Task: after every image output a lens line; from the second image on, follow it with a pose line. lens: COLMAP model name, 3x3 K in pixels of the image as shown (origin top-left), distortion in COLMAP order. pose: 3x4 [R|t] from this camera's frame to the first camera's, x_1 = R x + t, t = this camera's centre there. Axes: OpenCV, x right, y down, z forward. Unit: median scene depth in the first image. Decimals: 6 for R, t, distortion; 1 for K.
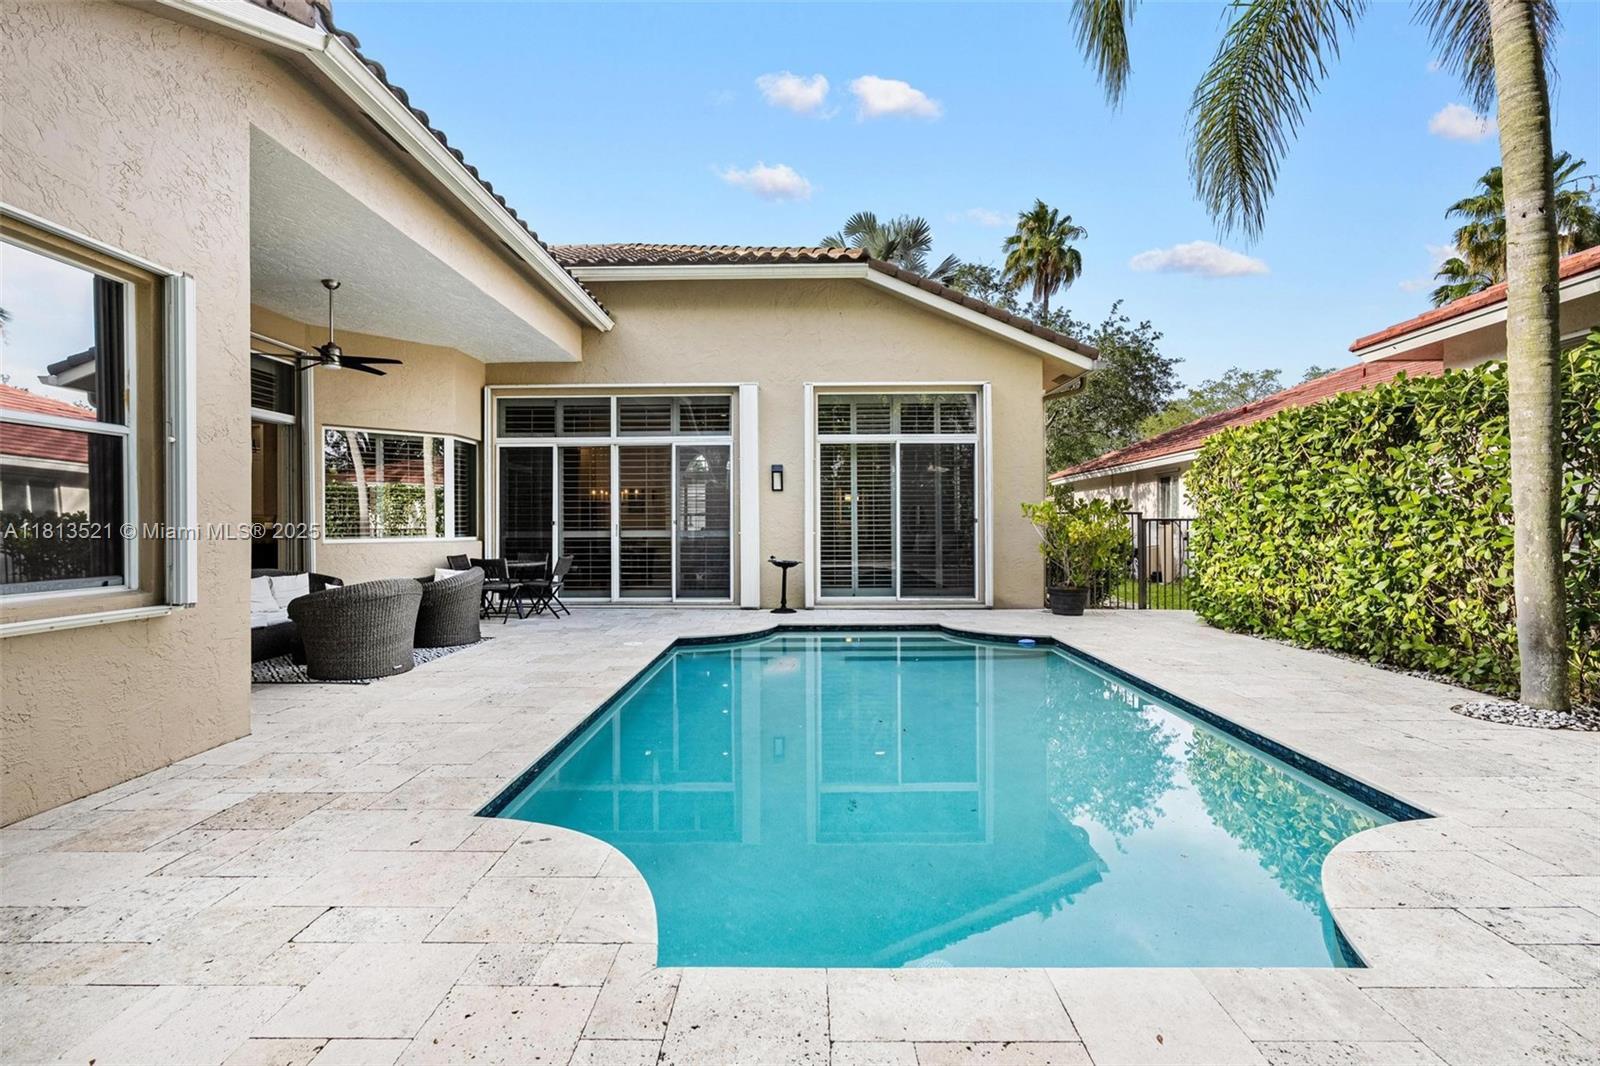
lens RADIAL K [[727.3, 0, 797.2], [0, 727.3, 525.2], [0, 0, 1]] dist [-0.007948, 0.000885]
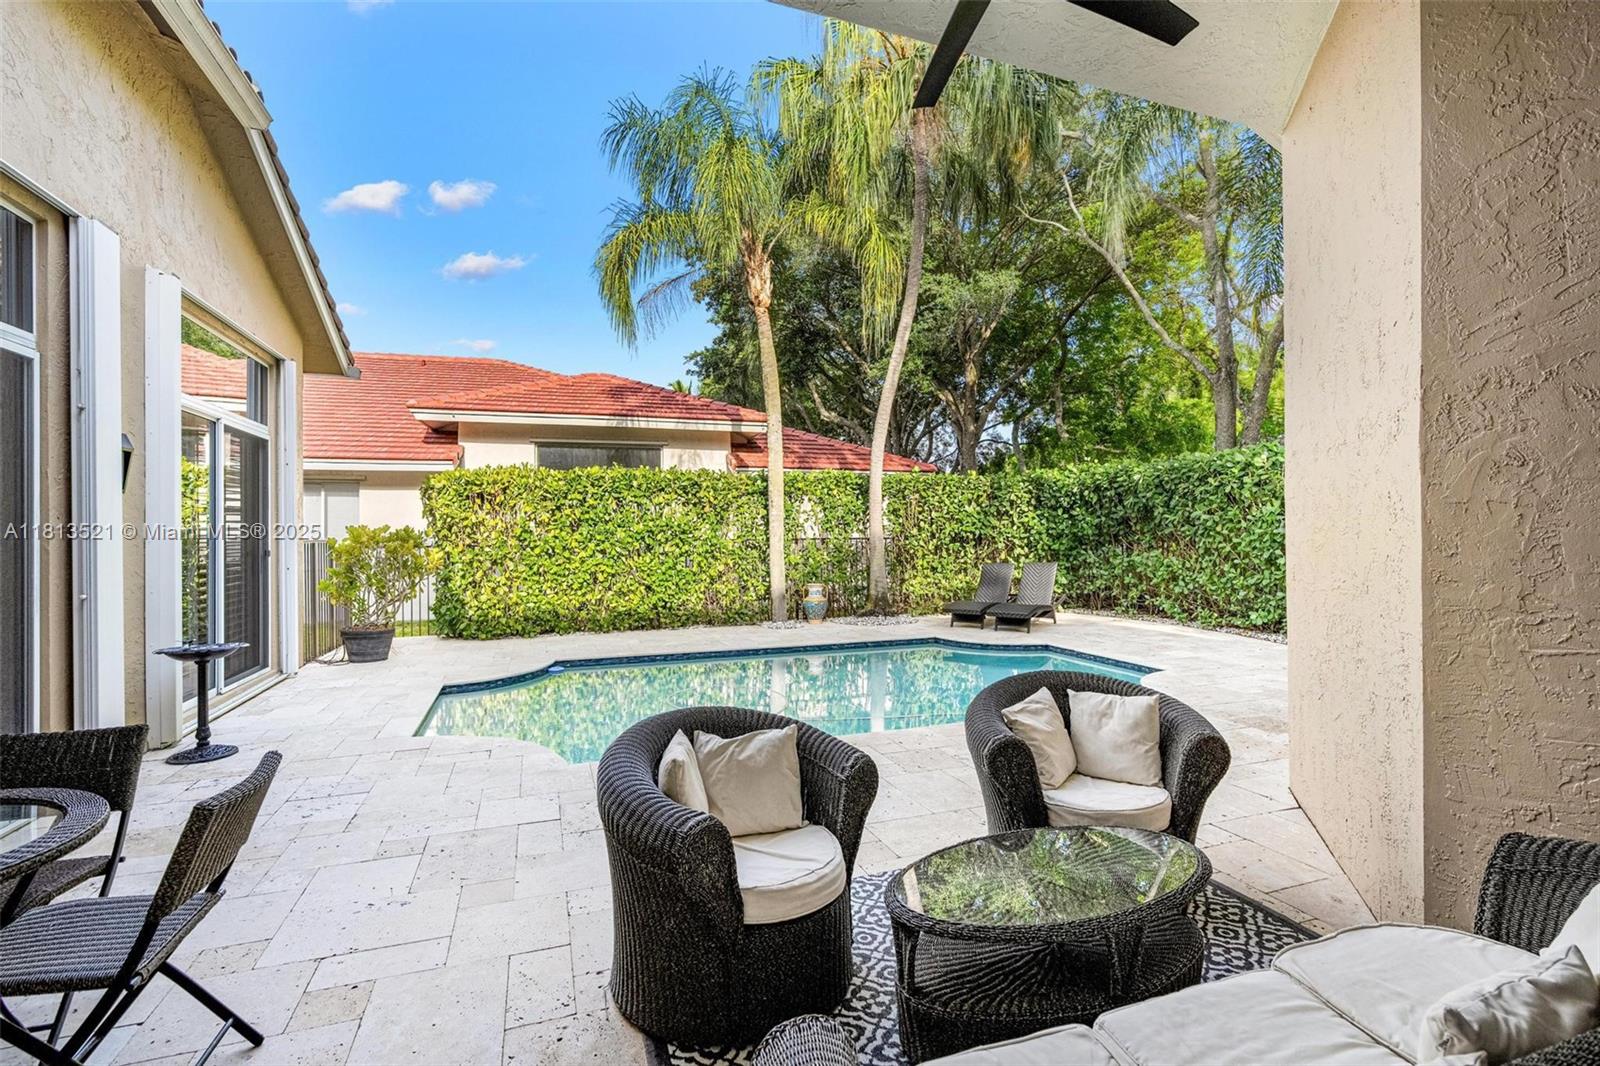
lens RADIAL K [[733.3, 0, 800.4], [0, 733.3, 526.6], [0, 0, 1]] dist [-0.005627, -0.000044]
pose [[-0.356146, 0.010358, 0.934373, -0.577257], [0.002316, 0.999945, -0.010202, -0.021097], [-0.934428, -0.001469, -0.356150, 0.778817]]
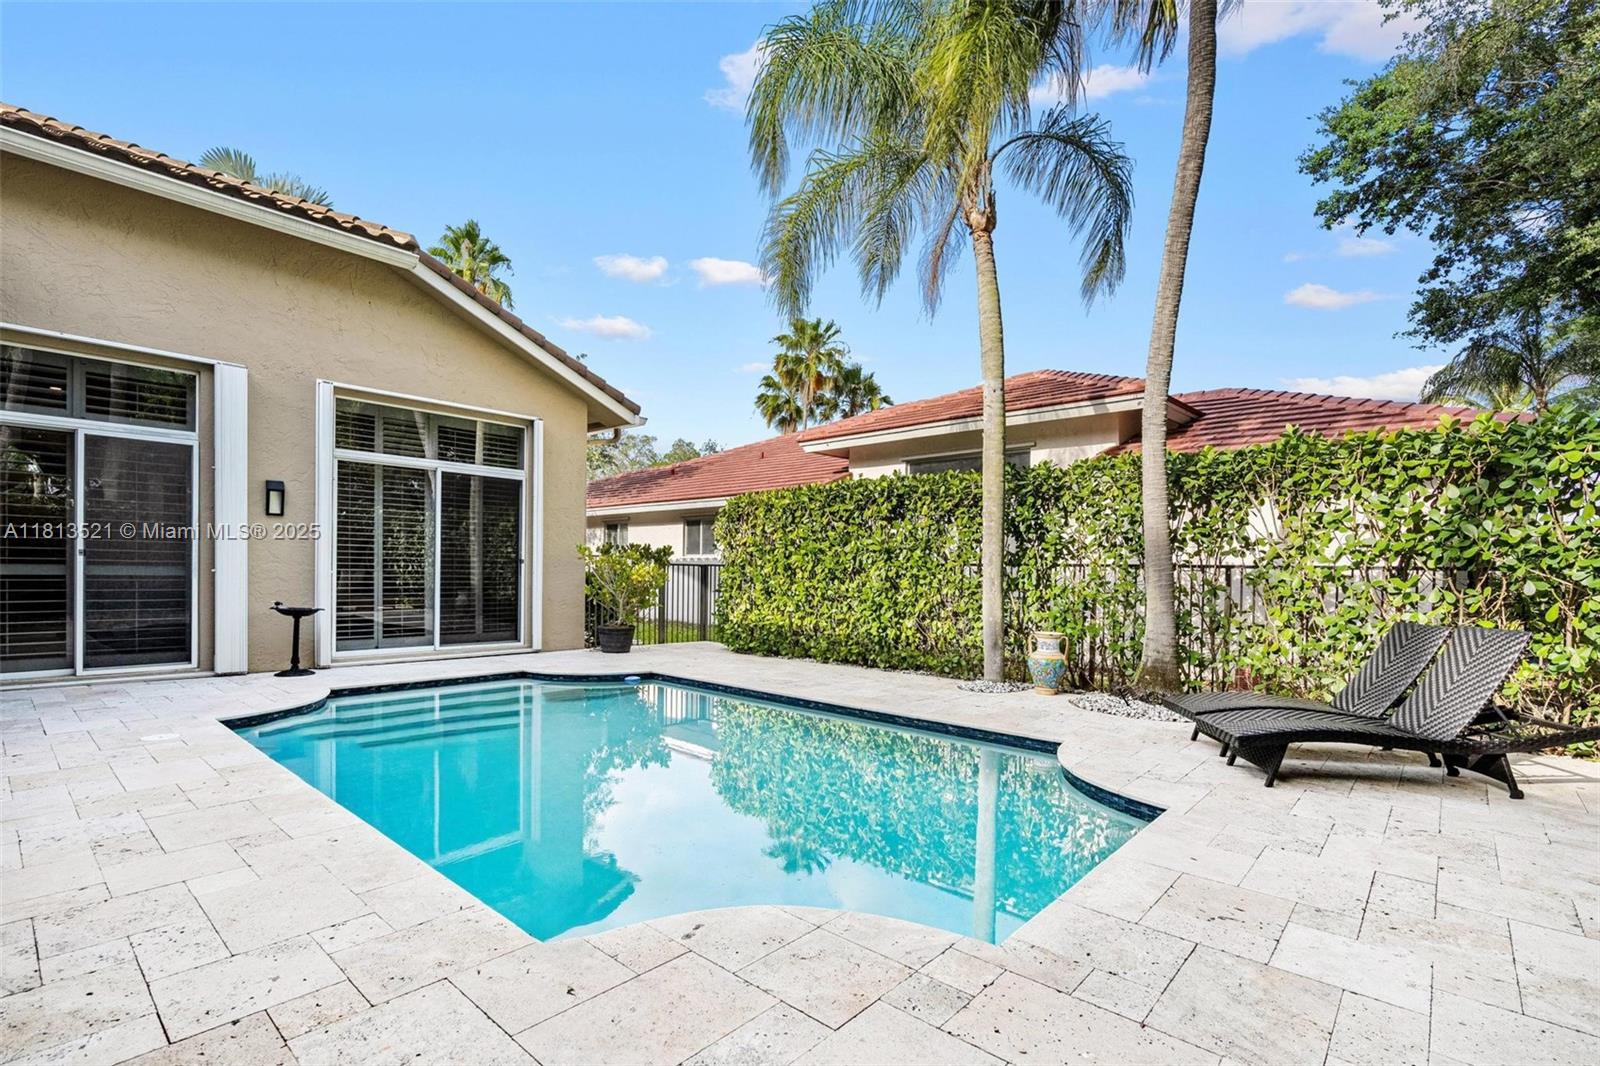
lens RADIAL K [[734.0, 0, 807.6], [0, 734.0, 582.9], [0, 0, 1]] dist [-0.006606, 0.000322]
pose [[0.652114, 0.002017, 0.758118, -0.243010], [-0.020184, 0.999688, 0.014702, 0.000479], [-0.757852, -0.024889, 0.651951, 0.086599]]
